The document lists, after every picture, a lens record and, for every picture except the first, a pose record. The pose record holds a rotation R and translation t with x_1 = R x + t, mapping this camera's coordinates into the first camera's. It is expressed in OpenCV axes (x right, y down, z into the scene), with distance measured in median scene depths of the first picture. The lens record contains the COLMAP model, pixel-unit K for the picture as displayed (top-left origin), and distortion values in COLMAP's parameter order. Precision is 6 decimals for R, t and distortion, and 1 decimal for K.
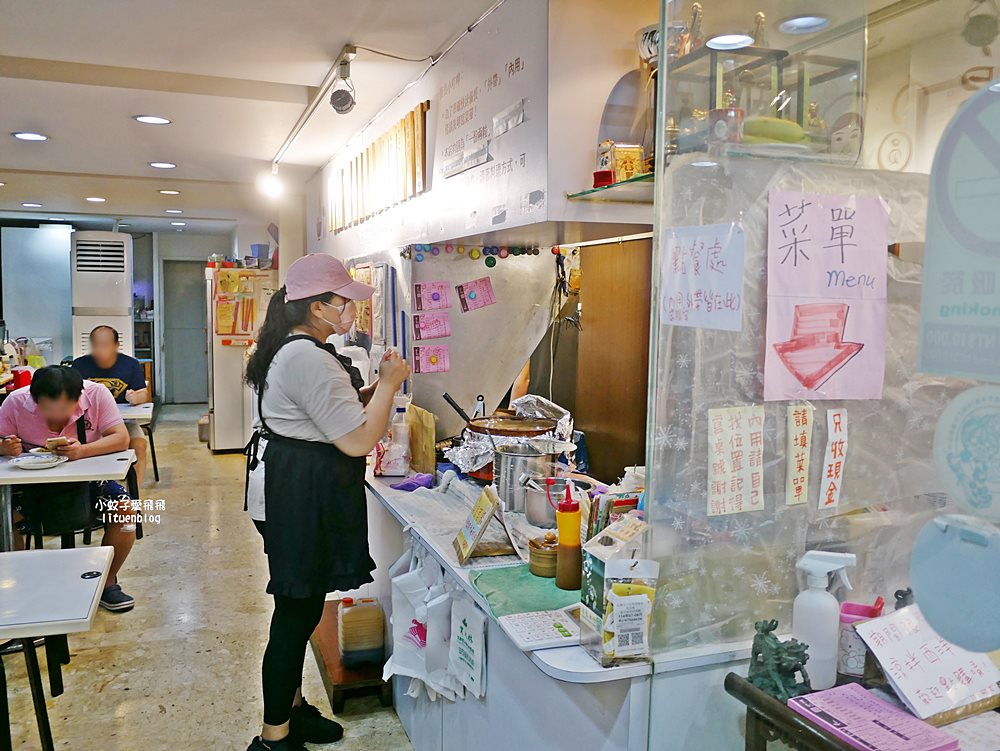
lens RADIAL K [[849.0, 0, 501.0], [0, 849.0, 376.2], [0, 0, 1]] dist [-0.050094, 0.023334]
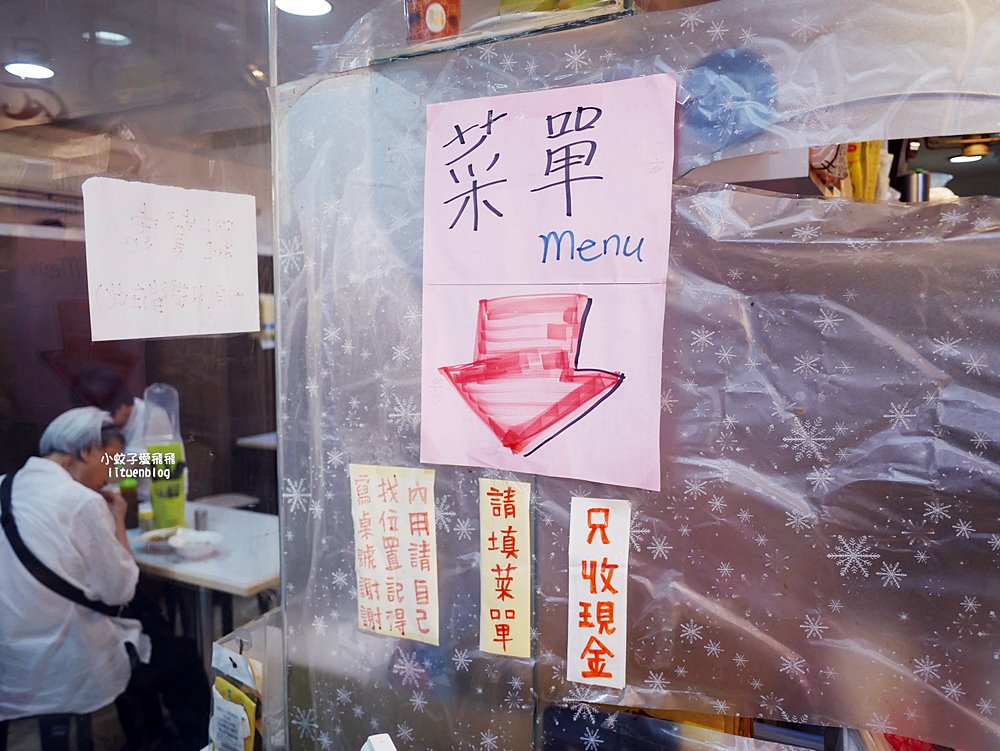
lens RADIAL K [[849.0, 0, 500.2], [0, 849.0, 373.8], [0, 0, 1]] dist [-0.050094, 0.023334]
pose [[0.647935, 0.039307, -0.760681, 0.779621], [-0.059788, 0.998211, 0.000655, -0.035557], [0.759346, 0.045055, 0.649126, 0.636517]]
